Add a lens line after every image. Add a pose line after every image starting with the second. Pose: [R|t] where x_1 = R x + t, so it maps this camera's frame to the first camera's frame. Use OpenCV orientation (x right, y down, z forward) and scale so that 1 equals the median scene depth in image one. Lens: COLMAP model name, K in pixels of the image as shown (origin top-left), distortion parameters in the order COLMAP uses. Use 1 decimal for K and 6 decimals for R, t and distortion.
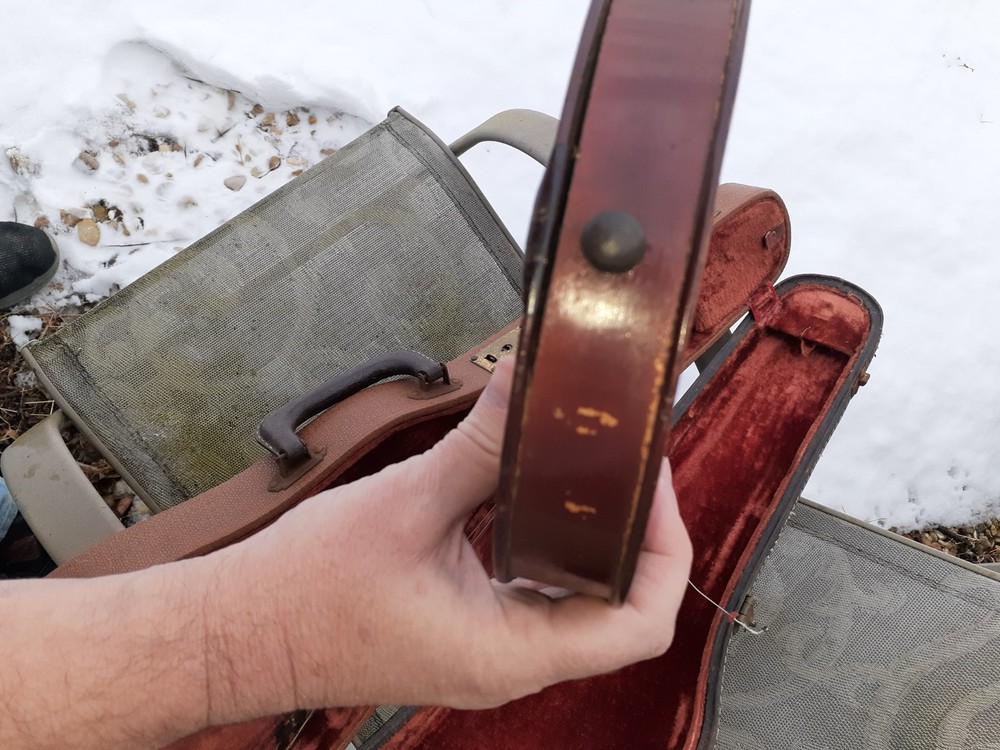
lens RADIAL K [[753.5, 0, 497.5], [0, 753.5, 377.1], [0, 0, 1]] dist [0.062759, -0.165257]
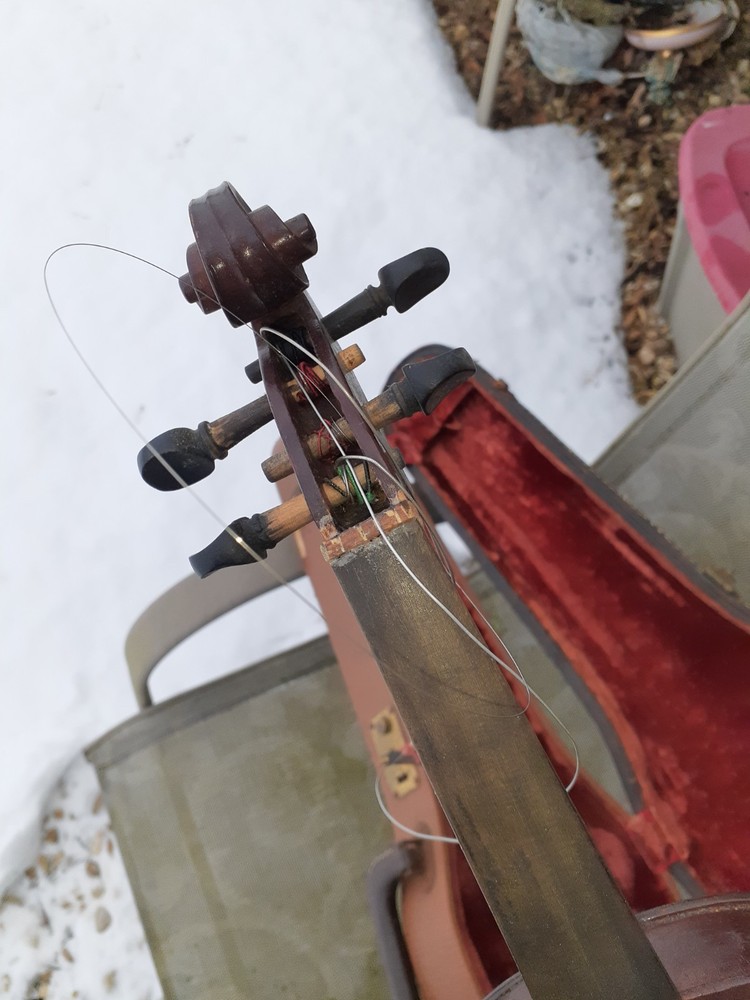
lens RADIAL K [[774.8, 0, 372.1], [0, 774.8, 502.3], [0, 0, 1]] dist [-0.002898, -0.033657]
pose [[0.241499, -0.960669, 0.137088, 0.121812], [0.969634, 0.244504, 0.005264, -0.101538], [-0.038575, 0.131654, 0.990545, 0.016853]]
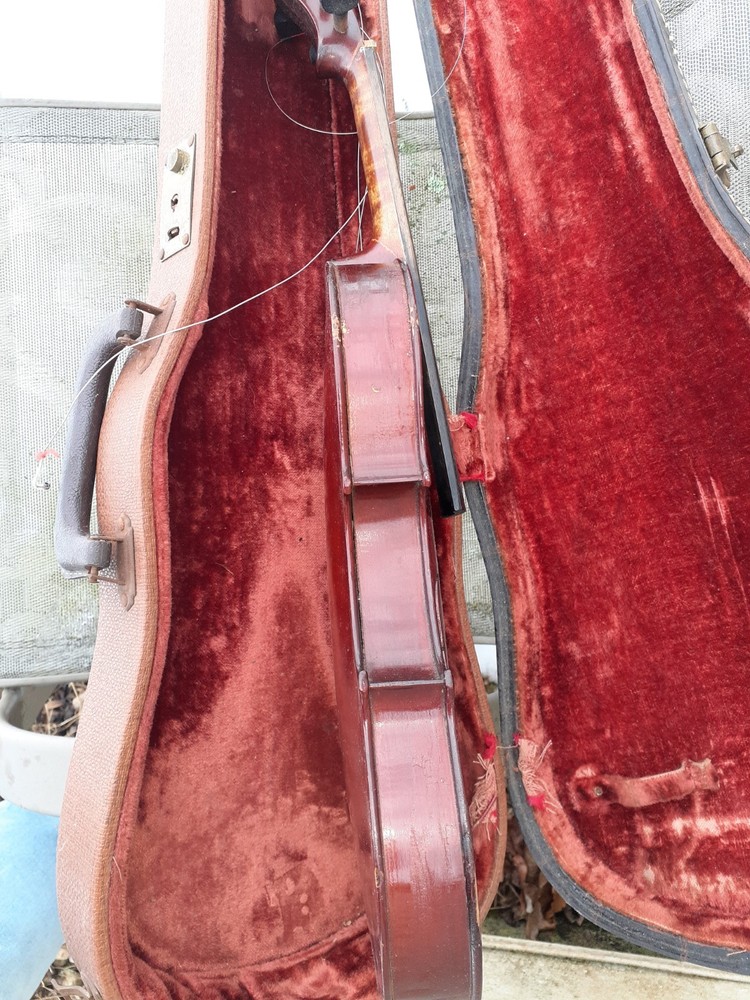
lens RADIAL K [[771.1, 0, 375.0], [0, 771.1, 500.0], [0, 0, 1]] dist [0.006915, -0.046433]
pose [[0.596613, -0.766701, -0.237111, 0.052355], [0.801972, 0.558576, 0.211741, 0.070134], [-0.029898, -0.316484, 0.948127, 0.194448]]
